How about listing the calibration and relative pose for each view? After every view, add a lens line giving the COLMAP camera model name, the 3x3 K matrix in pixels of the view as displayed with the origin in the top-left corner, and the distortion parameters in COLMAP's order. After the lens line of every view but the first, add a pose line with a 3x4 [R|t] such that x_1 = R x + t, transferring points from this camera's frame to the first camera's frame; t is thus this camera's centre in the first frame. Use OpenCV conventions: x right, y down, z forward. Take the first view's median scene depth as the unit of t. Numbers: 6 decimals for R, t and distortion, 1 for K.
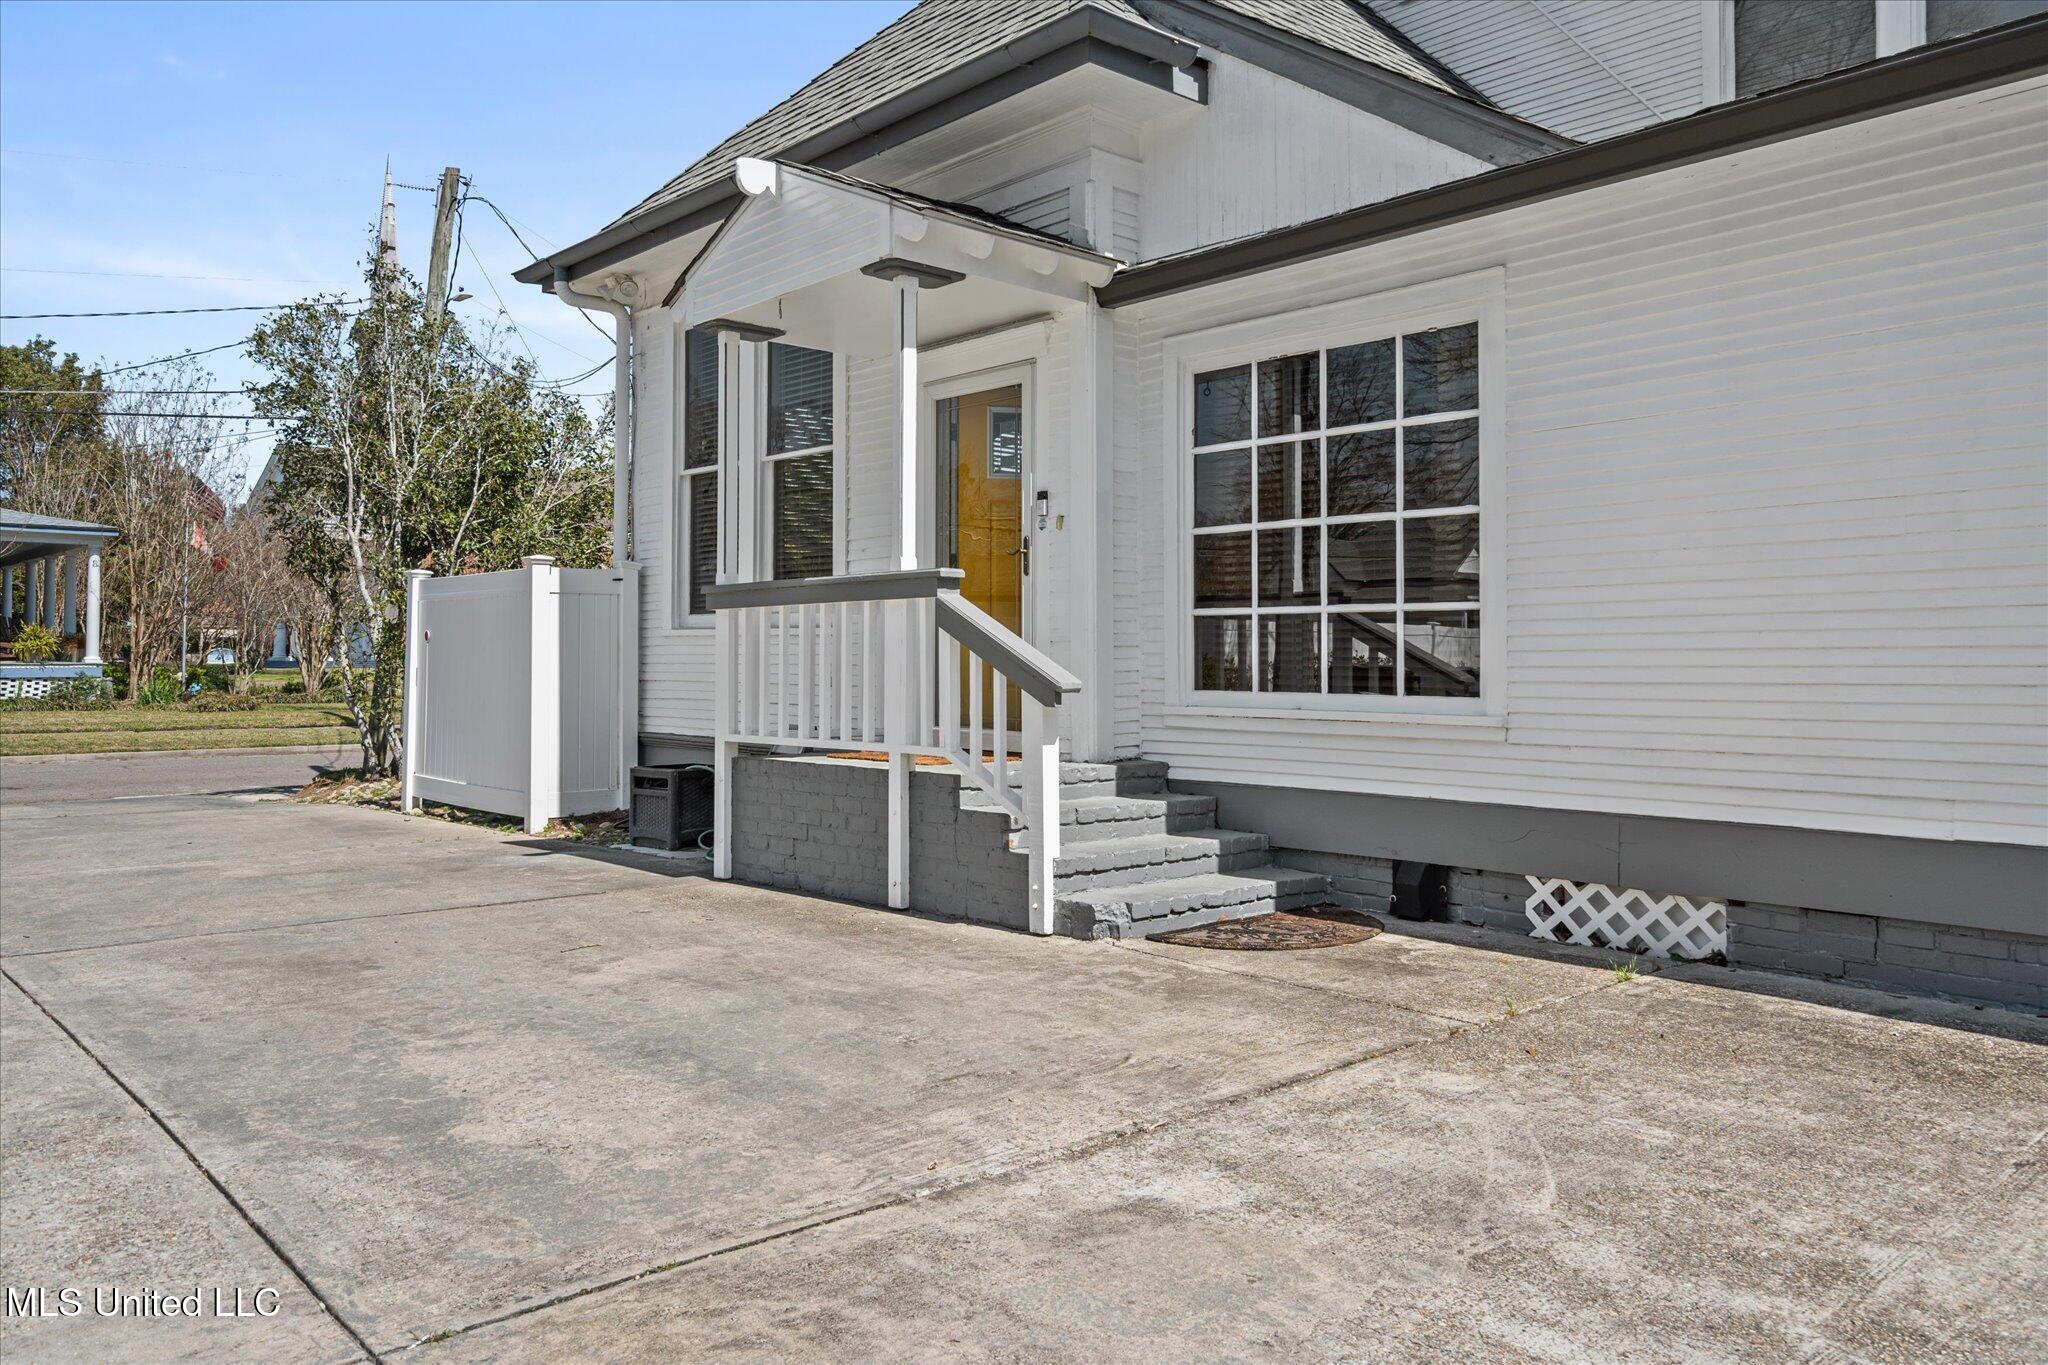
lens RADIAL K [[1489.0, 0, 1021.4], [0, 1489.0, 623.8], [0, 0, 1]] dist [-0.000210, 0.000719]
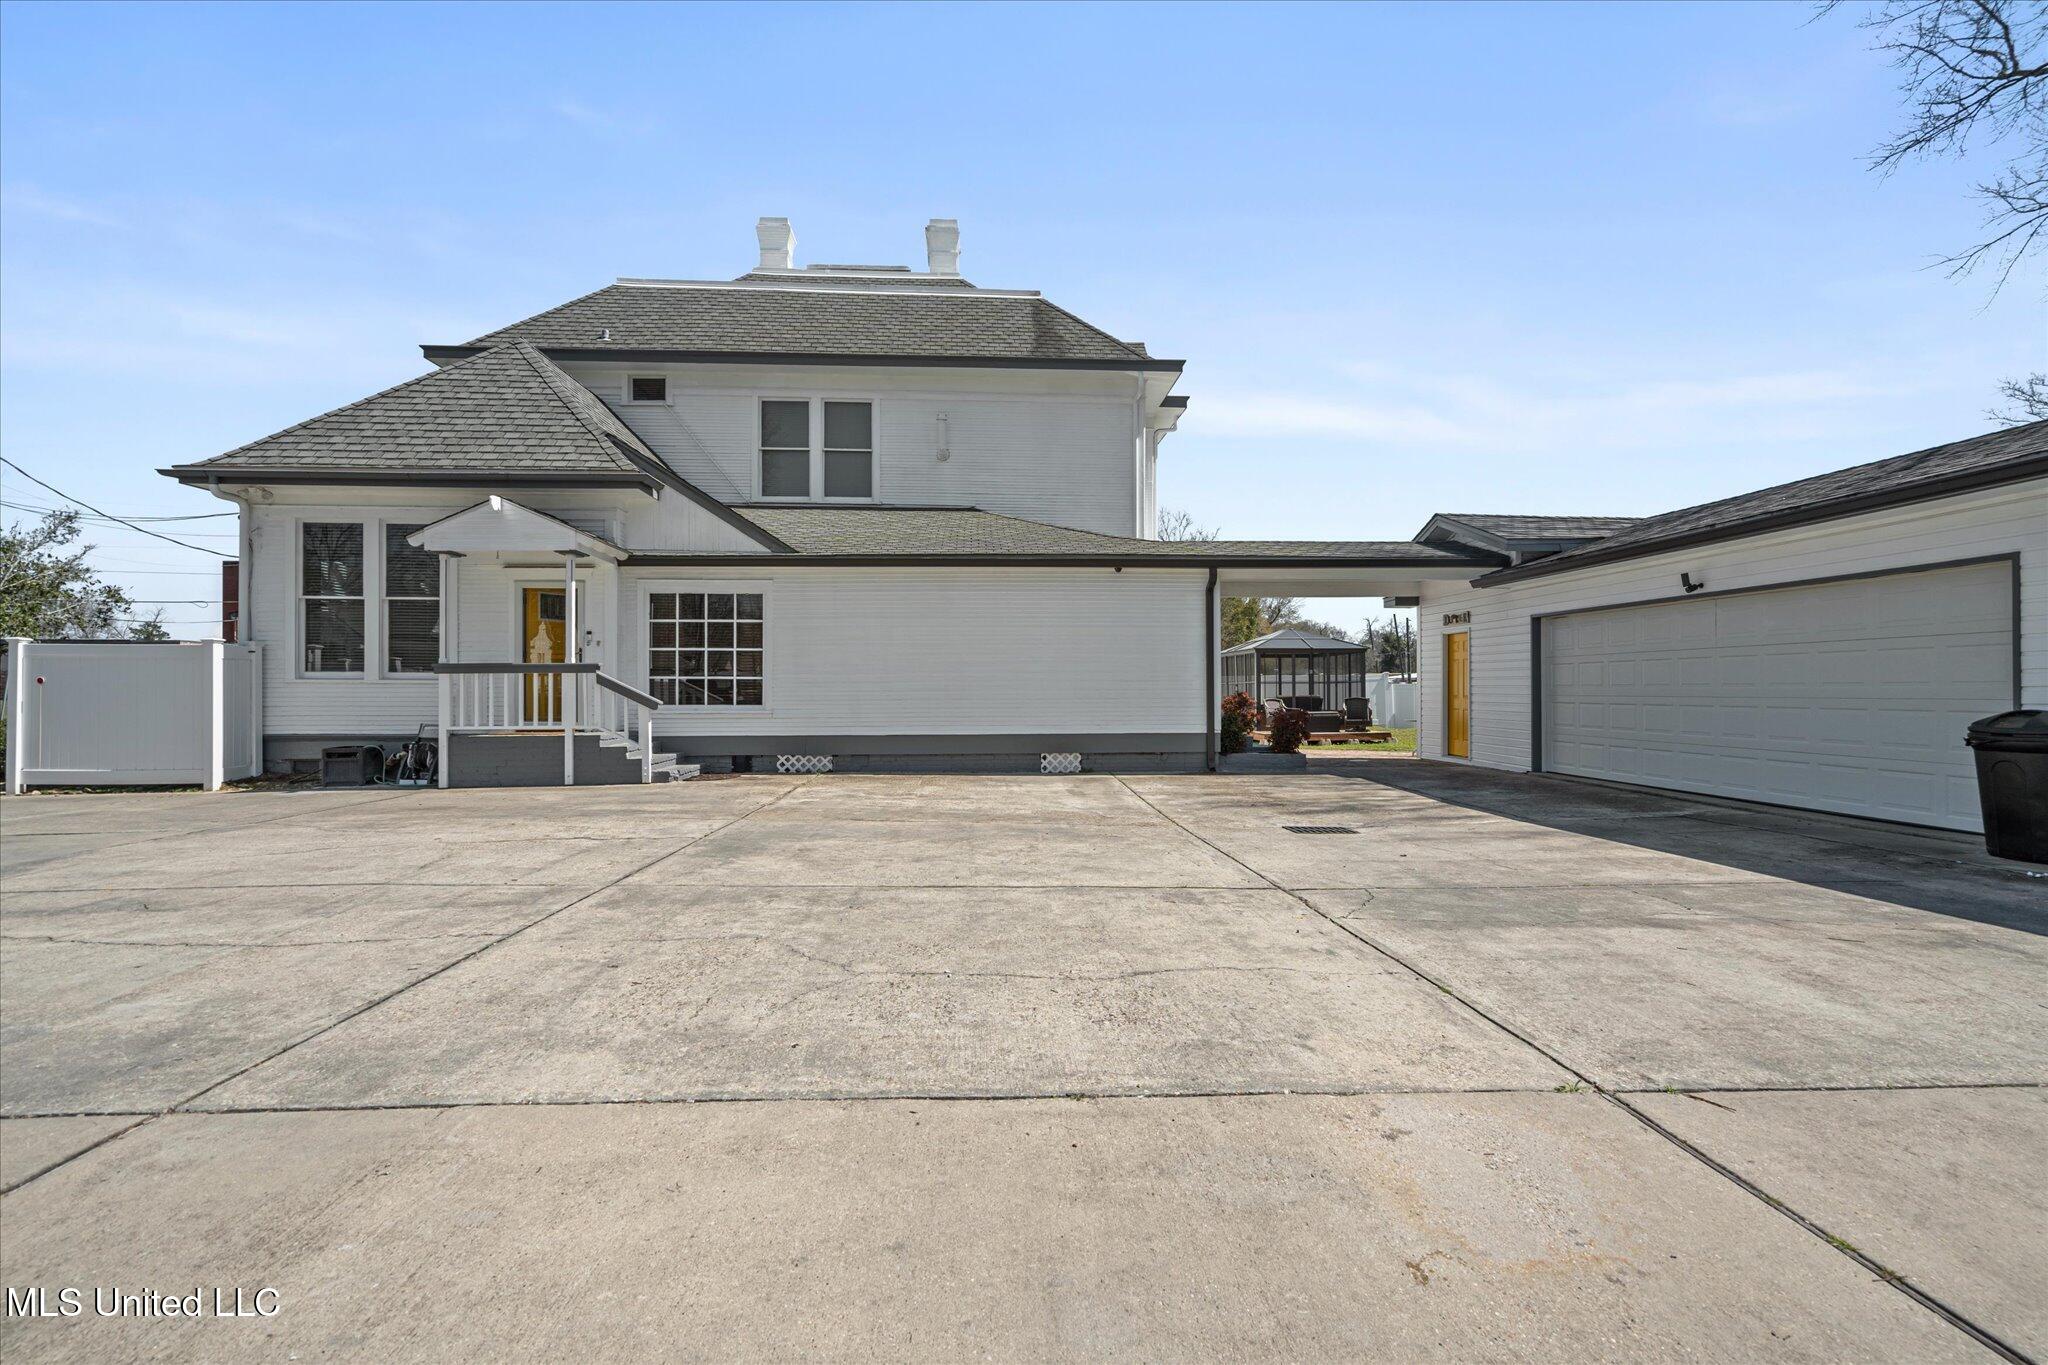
lens RADIAL K [[1022.5, 0, 1014.9], [0, 1022.5, 667.7], [0, 0, 1]] dist [-0.001627, 0.000011]
pose [[0.621164, 0.014175, 0.783553, -1.018495], [-0.016414, 0.999852, -0.005076, -0.029001], [-0.783509, -0.009708, 0.621305, -0.789753]]
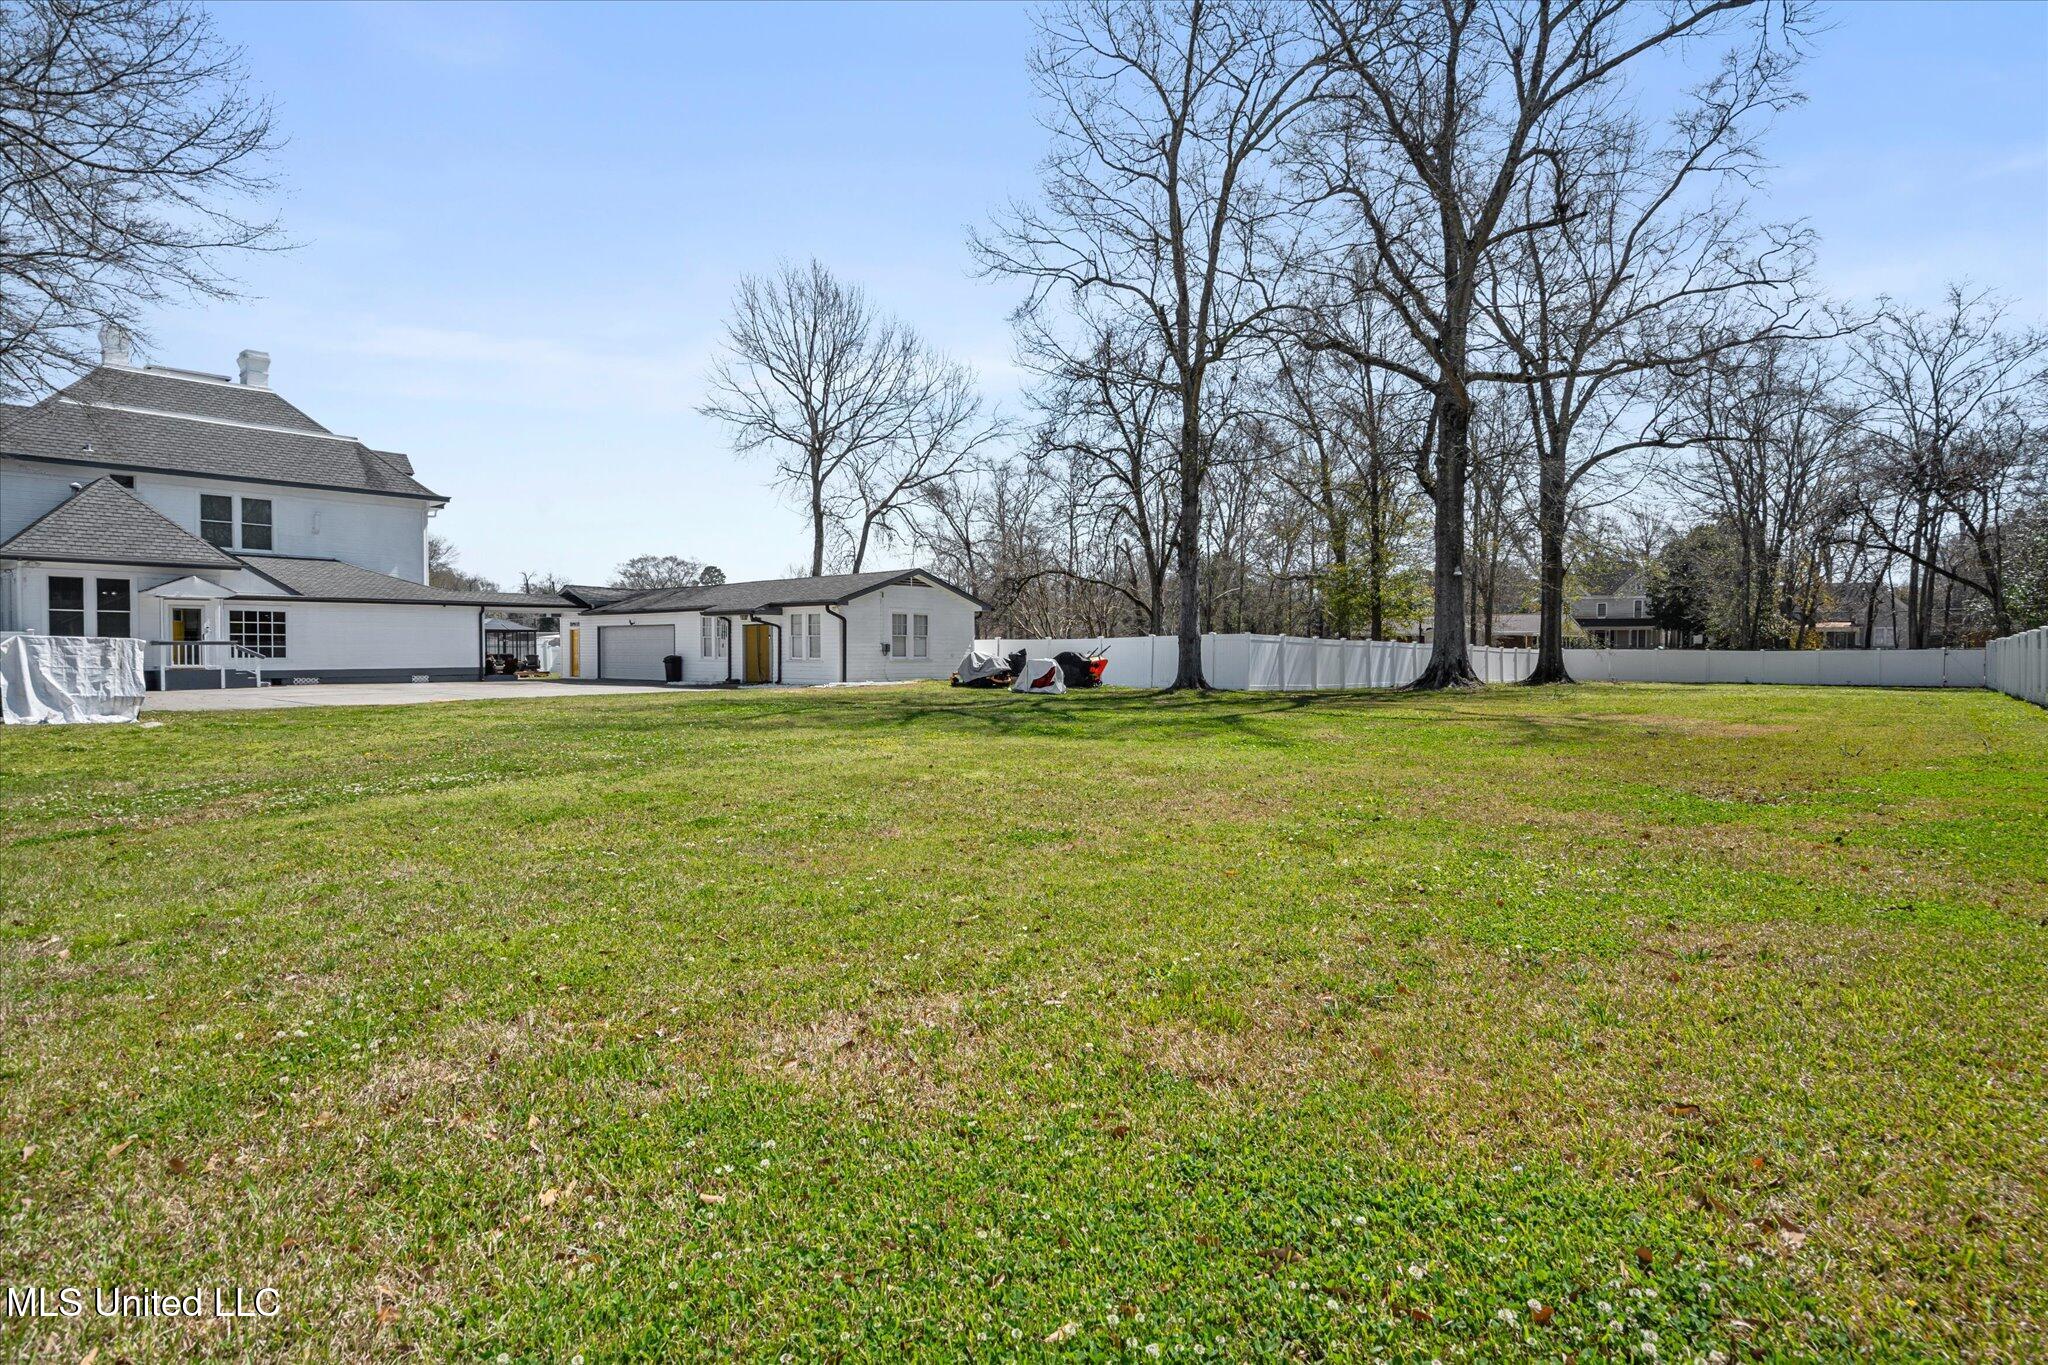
lens RADIAL K [[1022.5, 0, 1014.9], [0, 1022.5, 667.7], [0, 0, 1]] dist [-0.001627, 0.000011]
pose [[-0.109006, -0.021242, 0.993814, -5.094011], [-0.023889, 0.999539, 0.018745, -0.085211], [-0.993754, -0.021698, -0.109463, -2.128143]]
